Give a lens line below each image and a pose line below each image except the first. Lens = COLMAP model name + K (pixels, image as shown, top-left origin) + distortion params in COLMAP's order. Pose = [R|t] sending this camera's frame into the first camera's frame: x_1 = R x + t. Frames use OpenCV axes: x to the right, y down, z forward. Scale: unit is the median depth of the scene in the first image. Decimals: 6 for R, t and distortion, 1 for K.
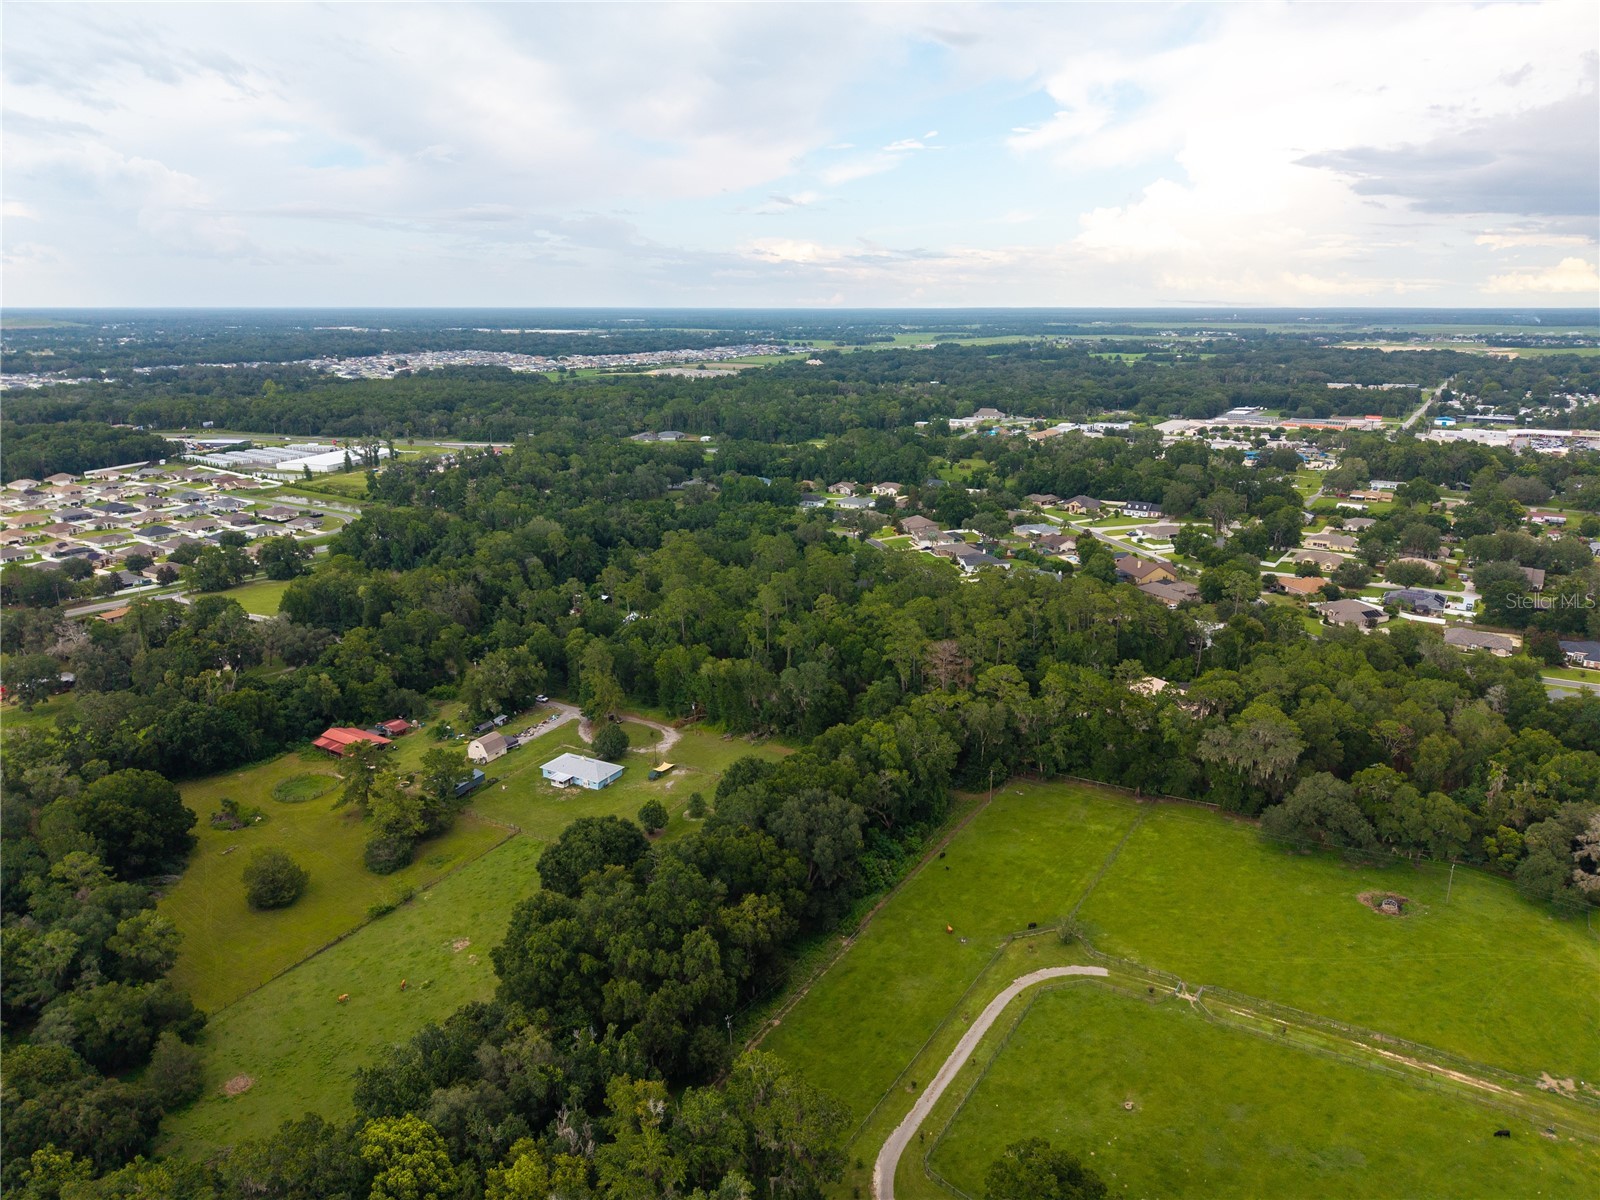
lens RADIAL K [[1080.0, 0, 798.1], [0, 1080.0, 600.8], [0, 0, 1]] dist [0.019112, -0.013200]
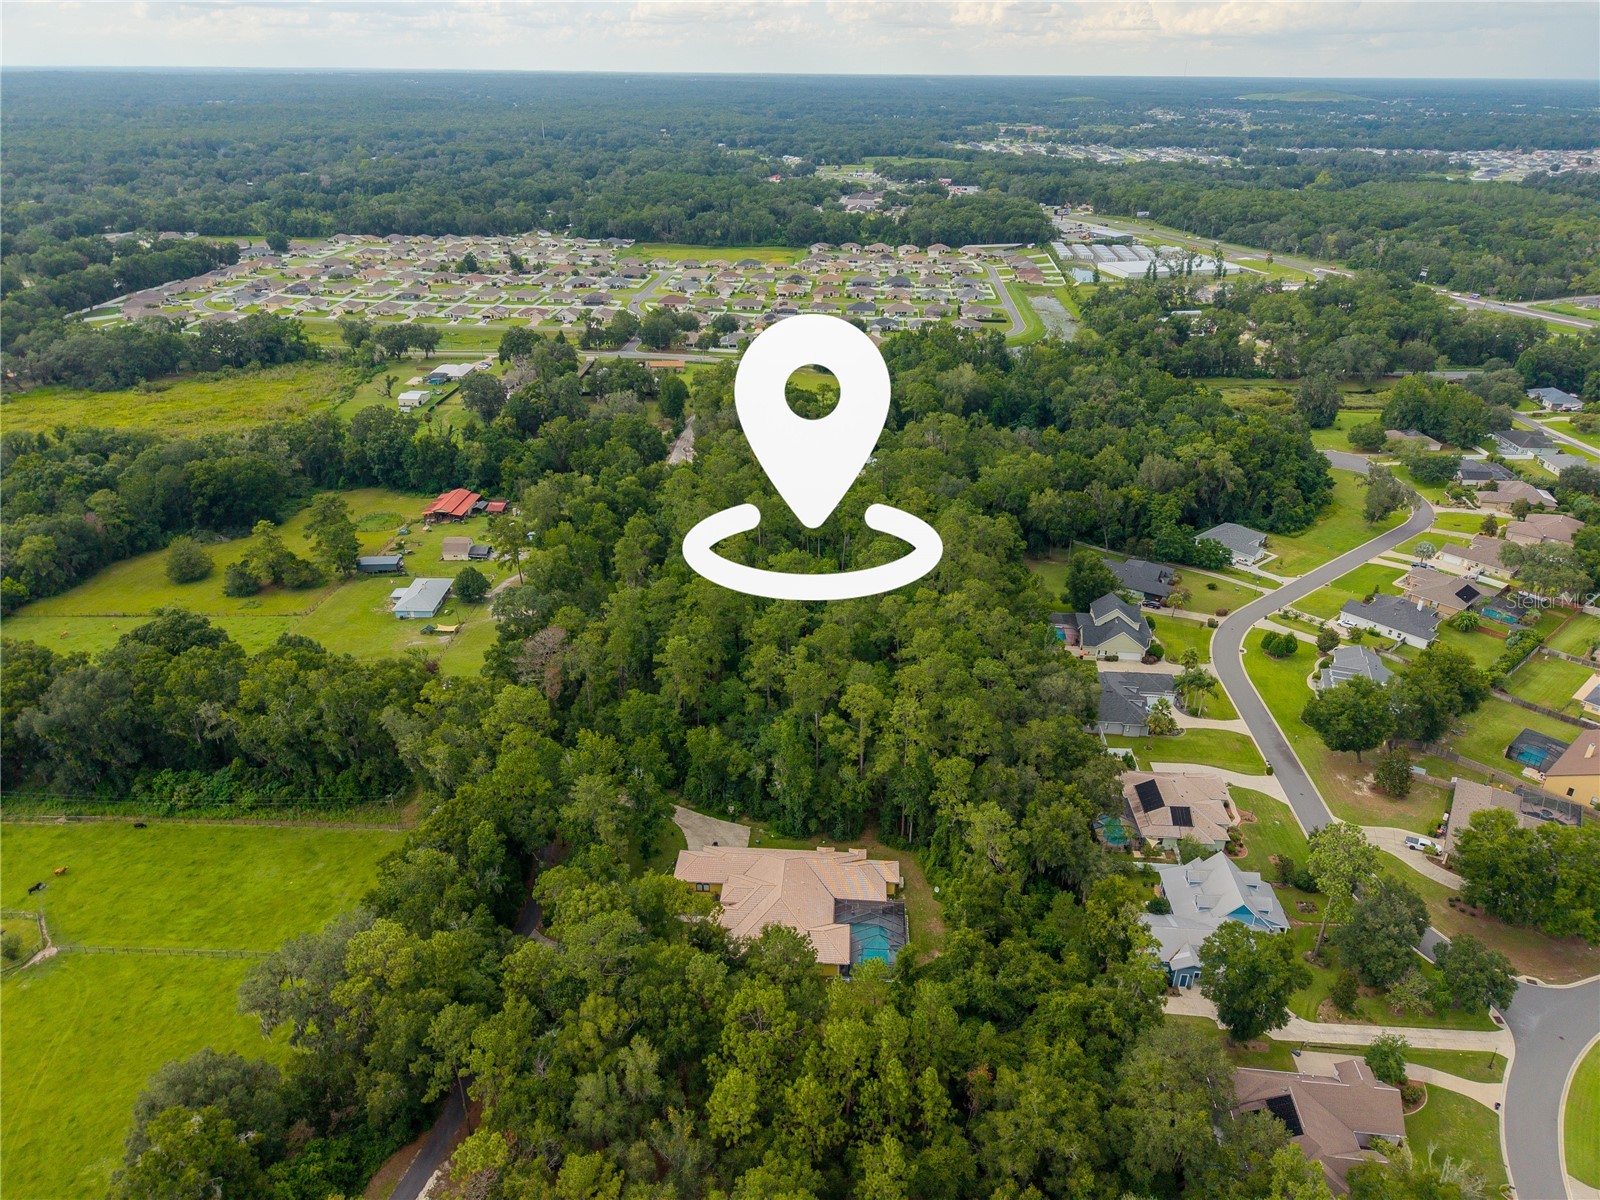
lens RADIAL K [[1080.0, 0, 799.5], [0, 1080.0, 601.0], [0, 0, 1]] dist [0.019112, -0.013200]
pose [[0.481576, 0.390857, -0.784420, 0.250757], [-0.240776, 0.919608, 0.310400, -0.078189], [0.842681, 0.039388, 0.536970, 0.243988]]
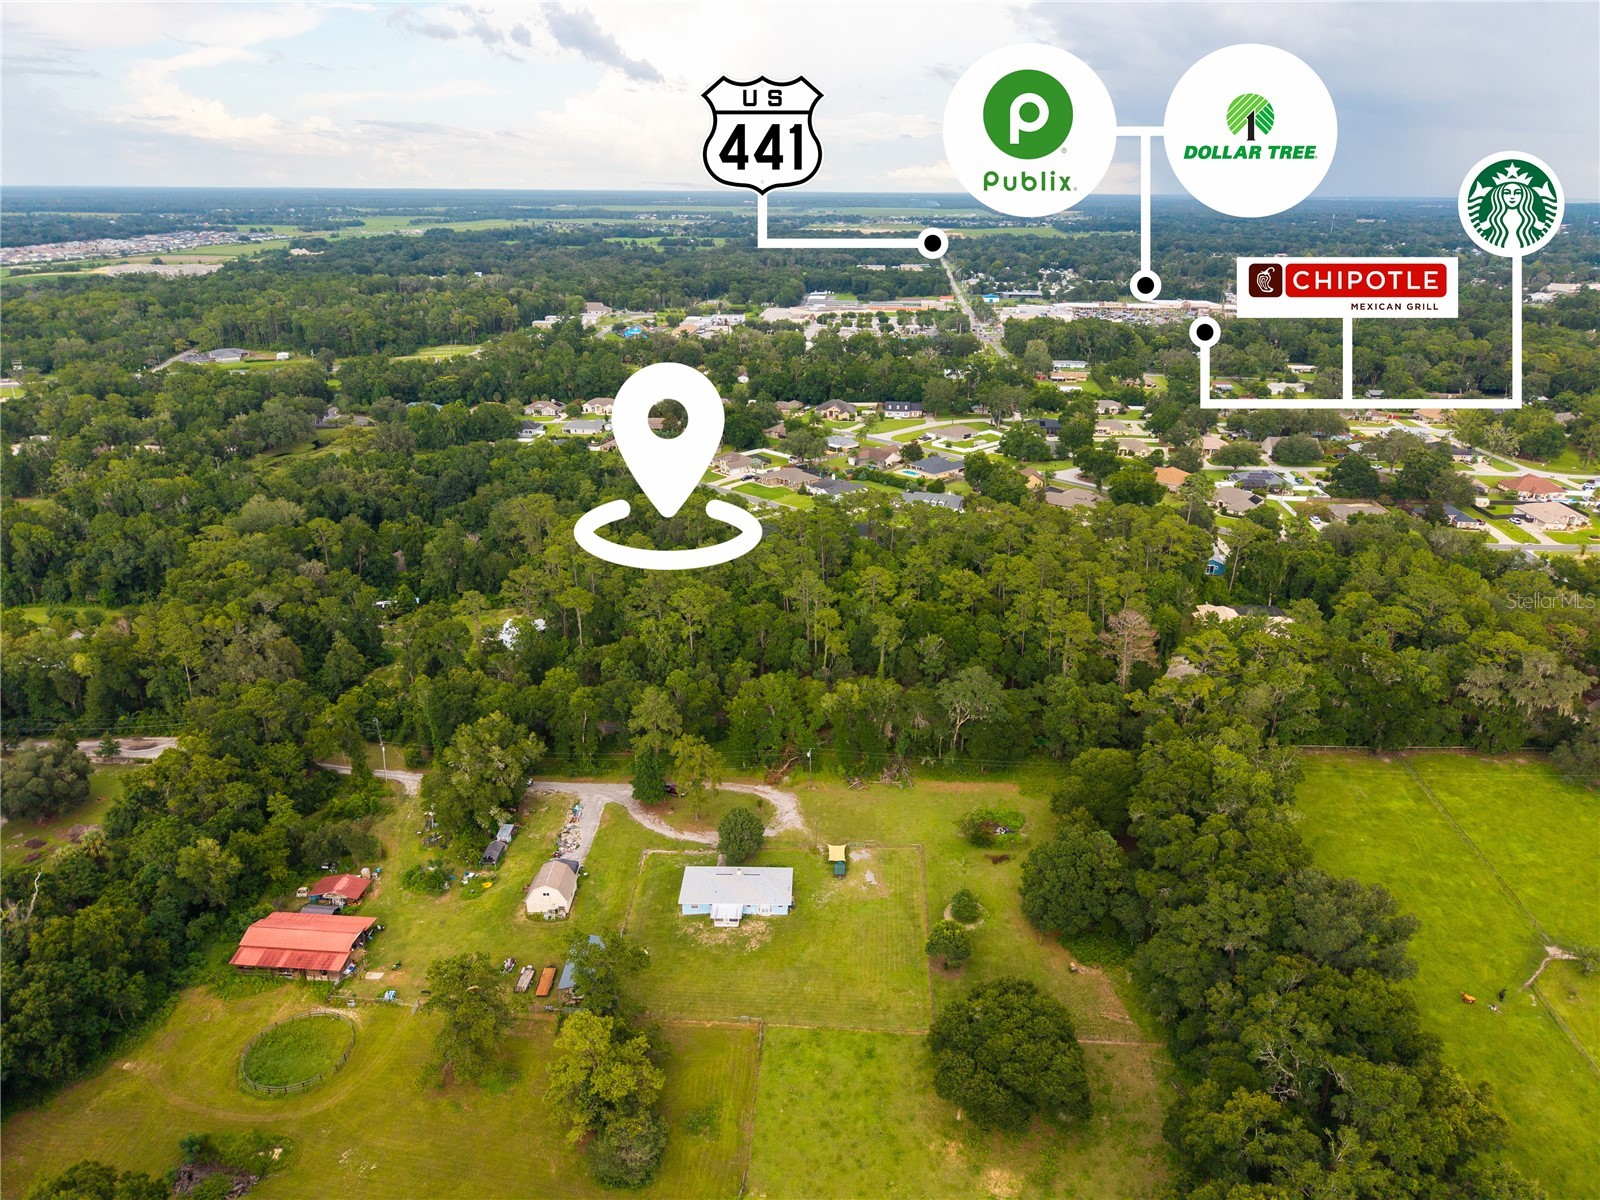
lens RADIAL K [[1080.0, 0, 797.5], [0, 1080.0, 601.0], [0, 0, 1]] dist [0.019112, -0.013200]
pose [[0.885286, -0.159587, 0.436808, -0.140555], [0.115730, 0.985328, 0.125437, -0.033042], [-0.450417, -0.060496, 0.890766, 0.126853]]
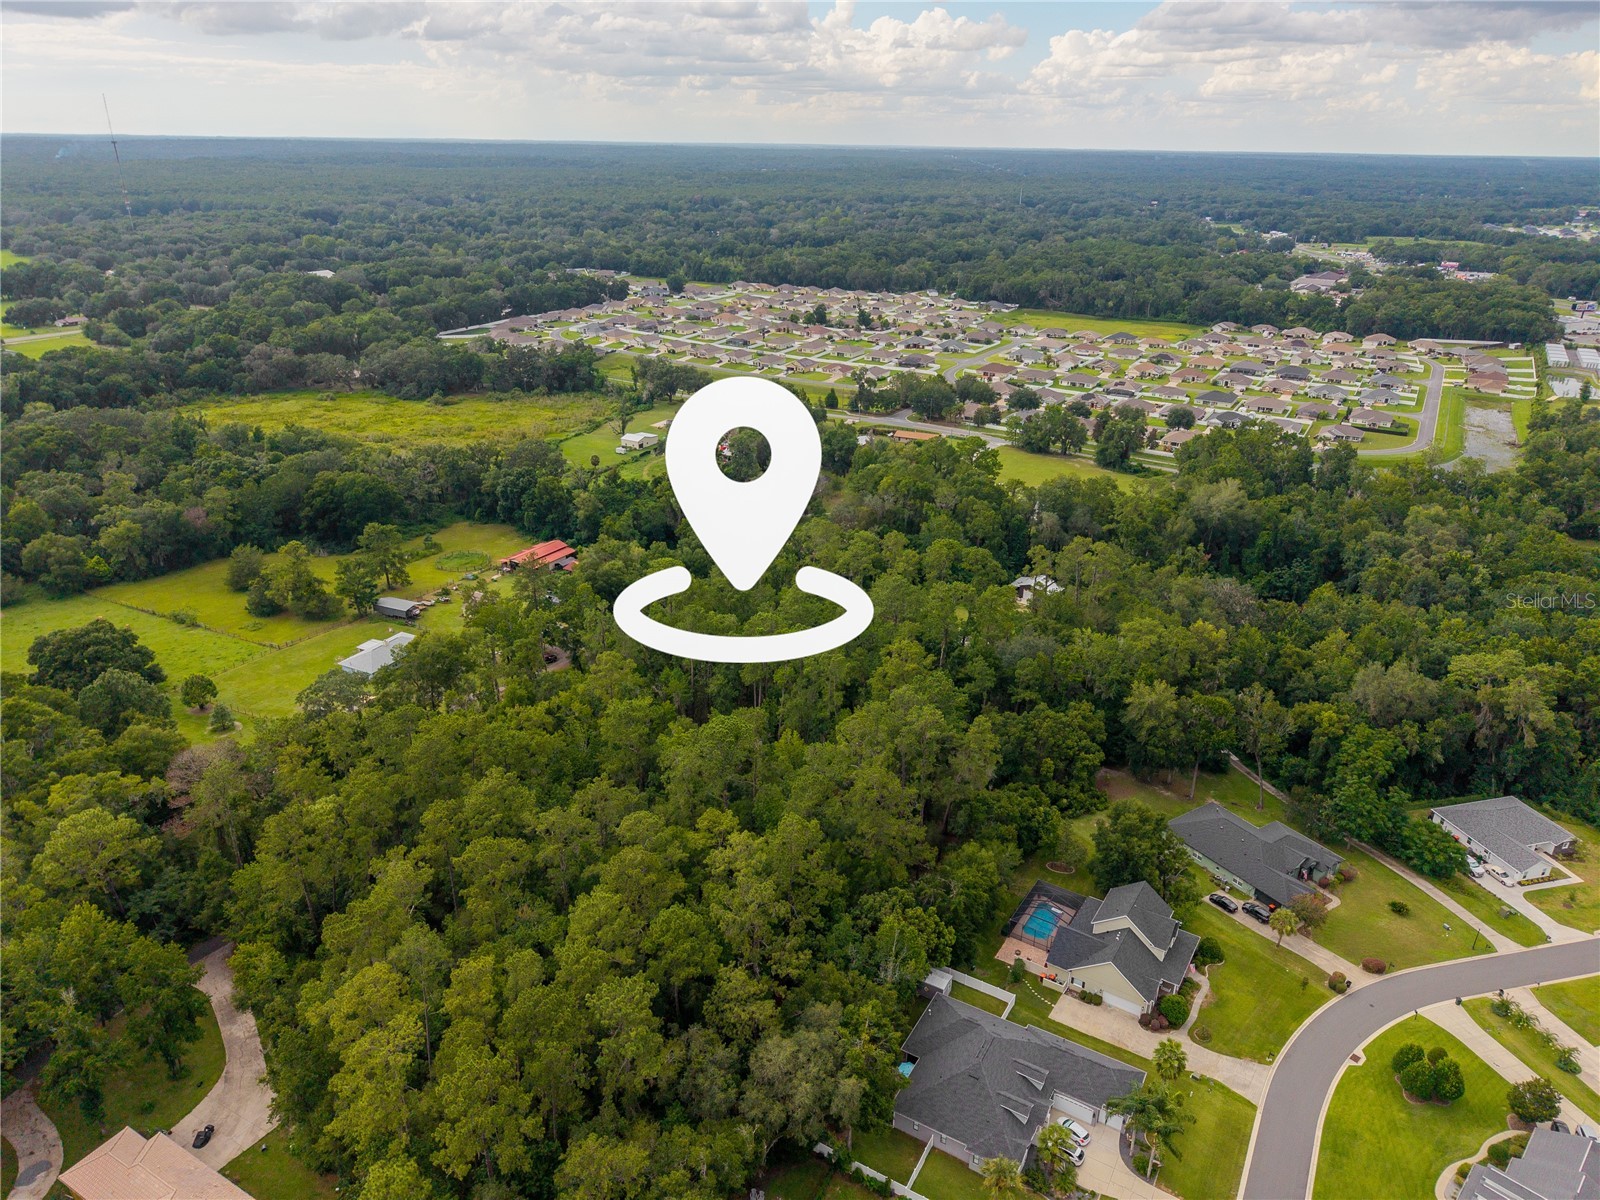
lens RADIAL K [[1080.0, 0, 796.7], [0, 1080.0, 606.3], [0, 0, 1]] dist [0.019112, -0.013200]
pose [[0.046855, 0.396168, -0.916982, 0.199785], [-0.280664, 0.886231, 0.368541, -0.097867], [0.958662, 0.240096, 0.152715, 0.383706]]
